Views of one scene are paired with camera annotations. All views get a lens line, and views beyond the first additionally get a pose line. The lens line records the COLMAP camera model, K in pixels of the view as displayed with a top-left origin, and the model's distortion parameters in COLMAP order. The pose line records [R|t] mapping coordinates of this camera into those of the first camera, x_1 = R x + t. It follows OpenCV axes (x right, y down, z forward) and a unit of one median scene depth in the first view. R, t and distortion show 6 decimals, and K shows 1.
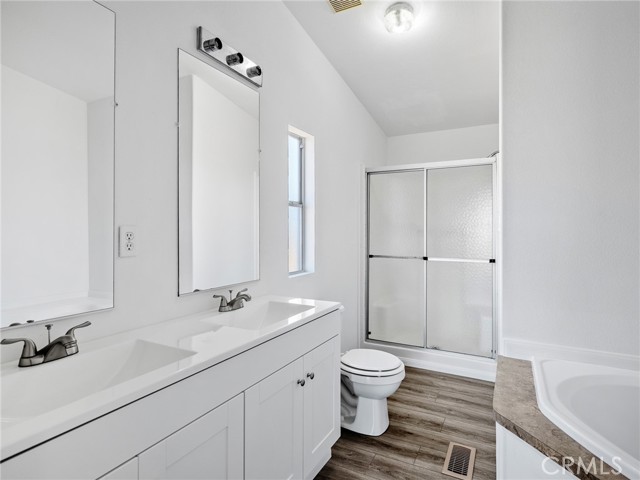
lens RADIAL K [[359.6, 0, 320.0], [0, 359.6, 237.2], [0, 0, 1]] dist [0.001476, -0.000556]
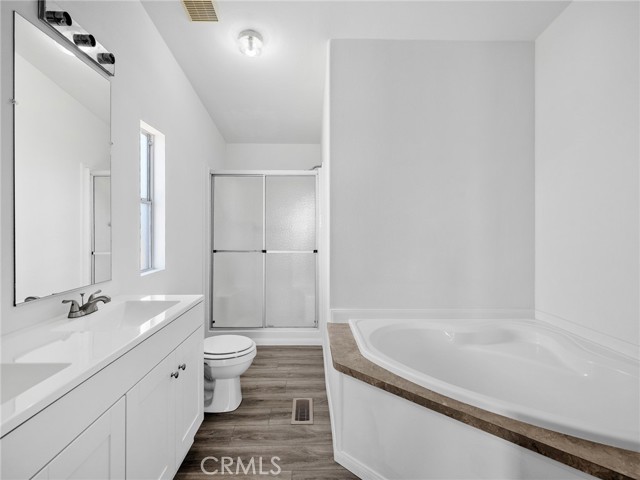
lens RADIAL K [[321.0, 0, 319.5], [0, 321.0, 235.0], [0, 0, 1]] dist [-0.000673, 0.000026]
pose [[0.869122, -0.012237, 0.494446, -0.102567], [0.010163, 0.999925, 0.006883, 0.000373], [-0.494493, -0.000957, 0.869181, -0.003311]]
